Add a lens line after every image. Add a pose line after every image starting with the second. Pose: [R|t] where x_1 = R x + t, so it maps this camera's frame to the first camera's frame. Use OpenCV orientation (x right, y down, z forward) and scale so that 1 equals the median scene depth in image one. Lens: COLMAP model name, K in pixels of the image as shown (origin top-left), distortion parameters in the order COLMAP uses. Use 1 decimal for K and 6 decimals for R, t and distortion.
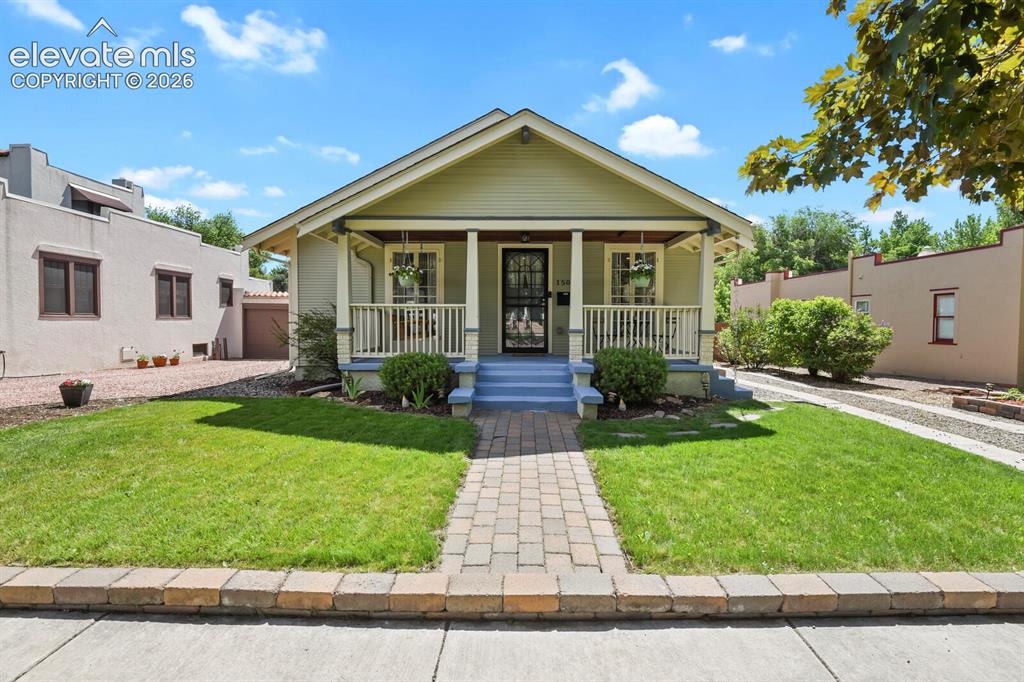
lens RADIAL K [[507.1, 0, 516.2], [0, 507.1, 340.5], [0, 0, 1]] dist [-0.011857, -0.001025]
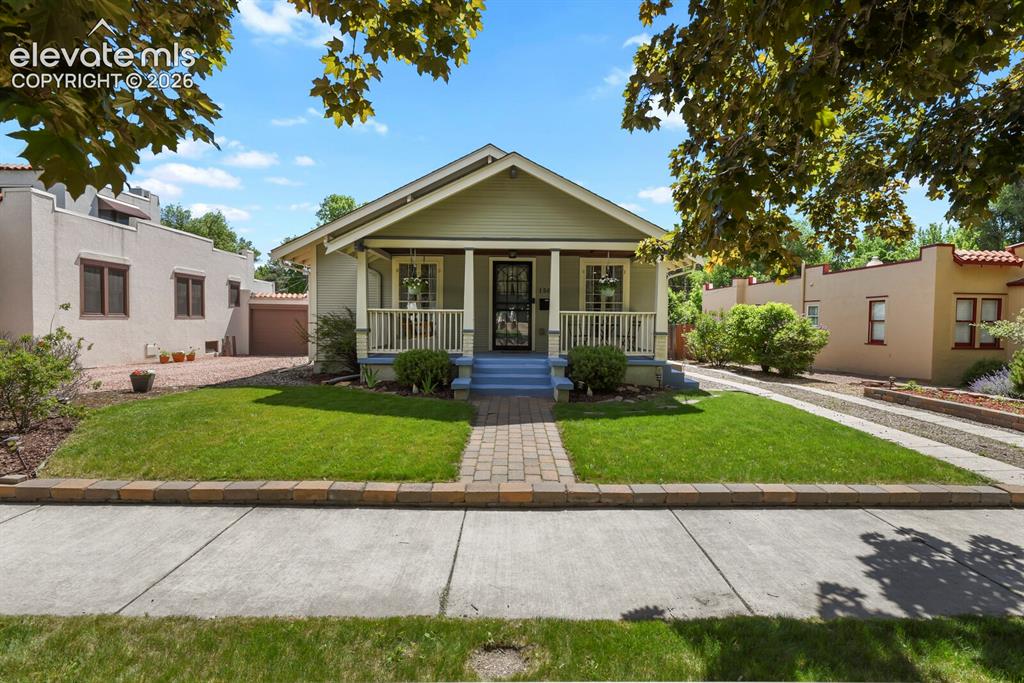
lens RADIAL K [[507.1, 0, 514.7], [0, 507.1, 339.1], [0, 0, 1]] dist [-0.011857, -0.001025]
pose [[0.999709, 0.004856, 0.023629, -0.005166], [-0.004828, 0.999988, -0.001261, 0.000006], [-0.023635, 0.001146, 0.999720, -0.210329]]
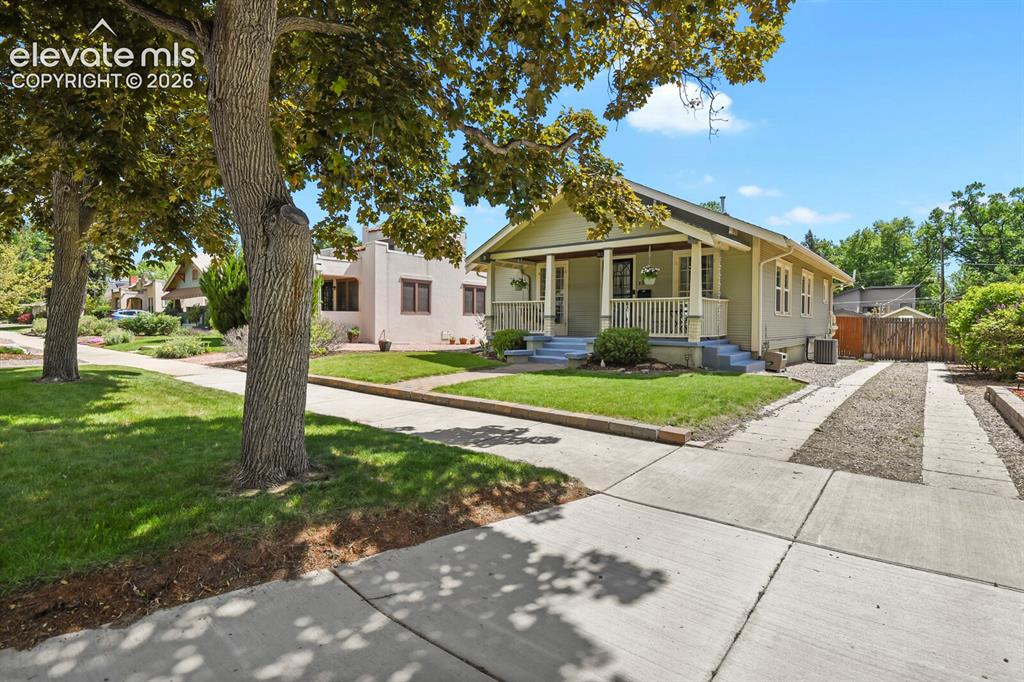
lens RADIAL K [[507.1, 0, 513.7], [0, 507.1, 335.5], [0, 0, 1]] dist [-0.011857, -0.001025]
pose [[0.779489, 0.017461, -0.626173, 0.811509], [-0.025653, 0.999663, -0.004058, 0.047606], [0.625891, 0.019226, 0.779674, -0.308087]]
